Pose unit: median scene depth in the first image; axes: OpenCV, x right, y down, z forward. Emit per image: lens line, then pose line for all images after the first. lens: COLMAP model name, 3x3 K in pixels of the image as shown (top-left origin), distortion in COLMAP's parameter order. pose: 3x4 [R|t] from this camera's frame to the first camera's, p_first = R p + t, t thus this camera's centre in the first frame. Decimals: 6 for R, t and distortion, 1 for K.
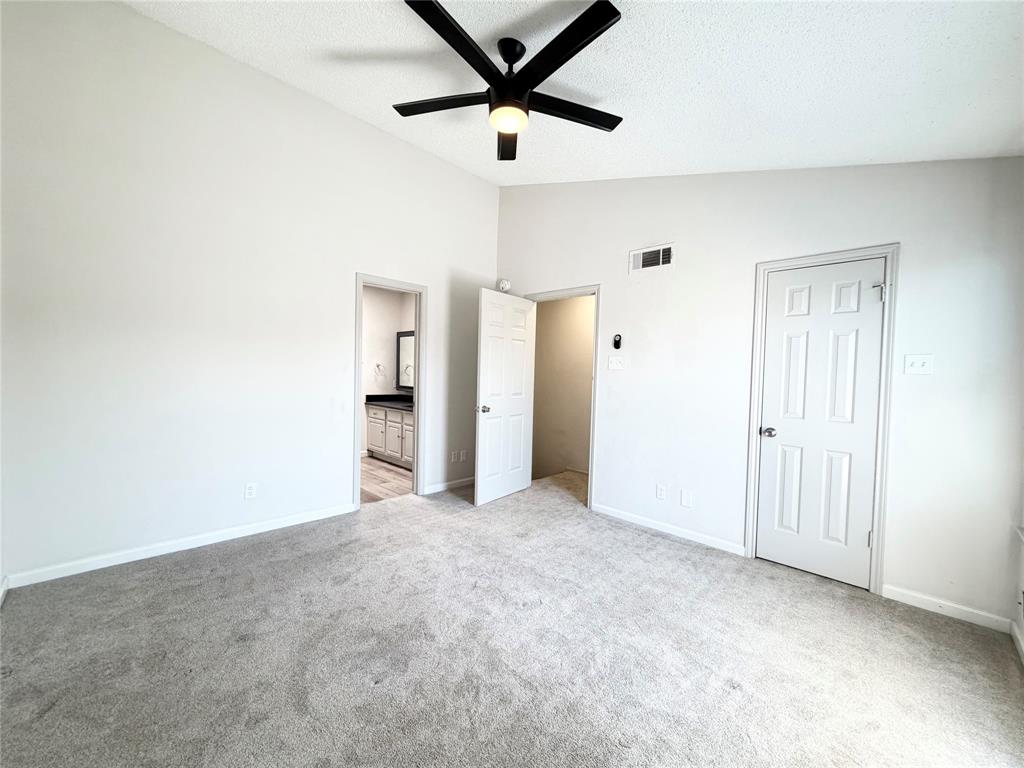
lens RADIAL K [[408.1, 0, 514.2], [0, 408.1, 385.0], [0, 0, 1]] dist [0.001351, -0.000421]
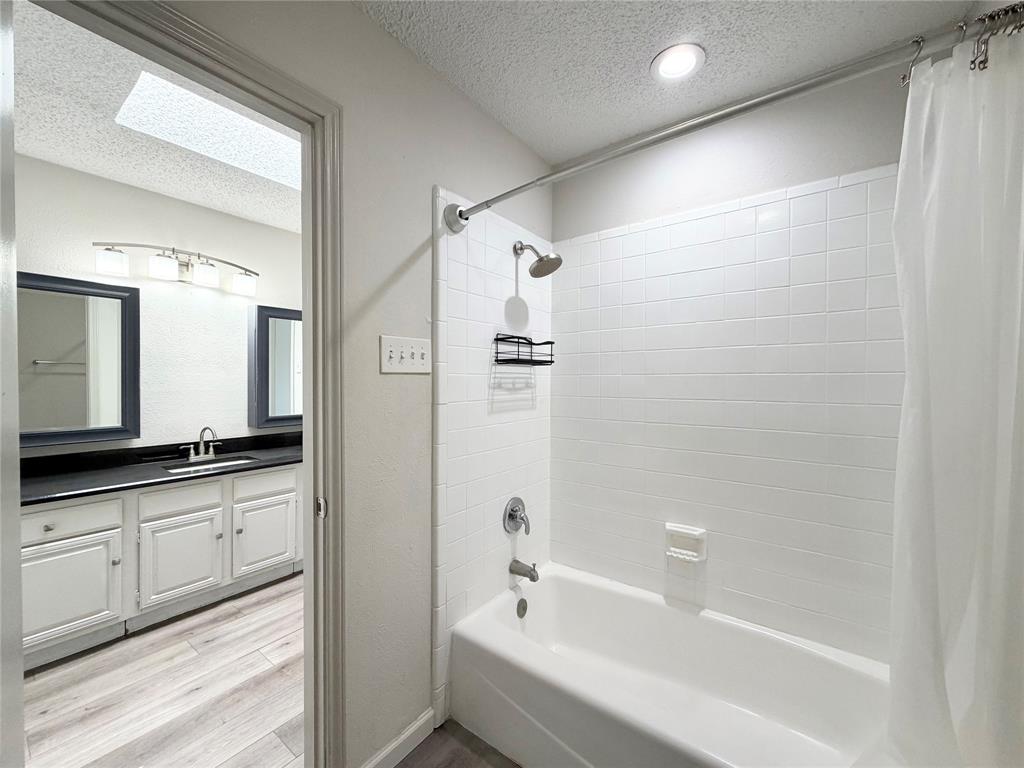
lens RADIAL K [[408.1, 0, 504.7], [0, 408.1, 380.1], [0, 0, 1]] dist [0.001351, -0.000421]
pose [[-0.116994, -0.031622, 0.992629, -0.687683], [0.025512, 0.999067, 0.034834, -0.044940], [-0.992805, 0.029399, -0.116079, 0.674560]]
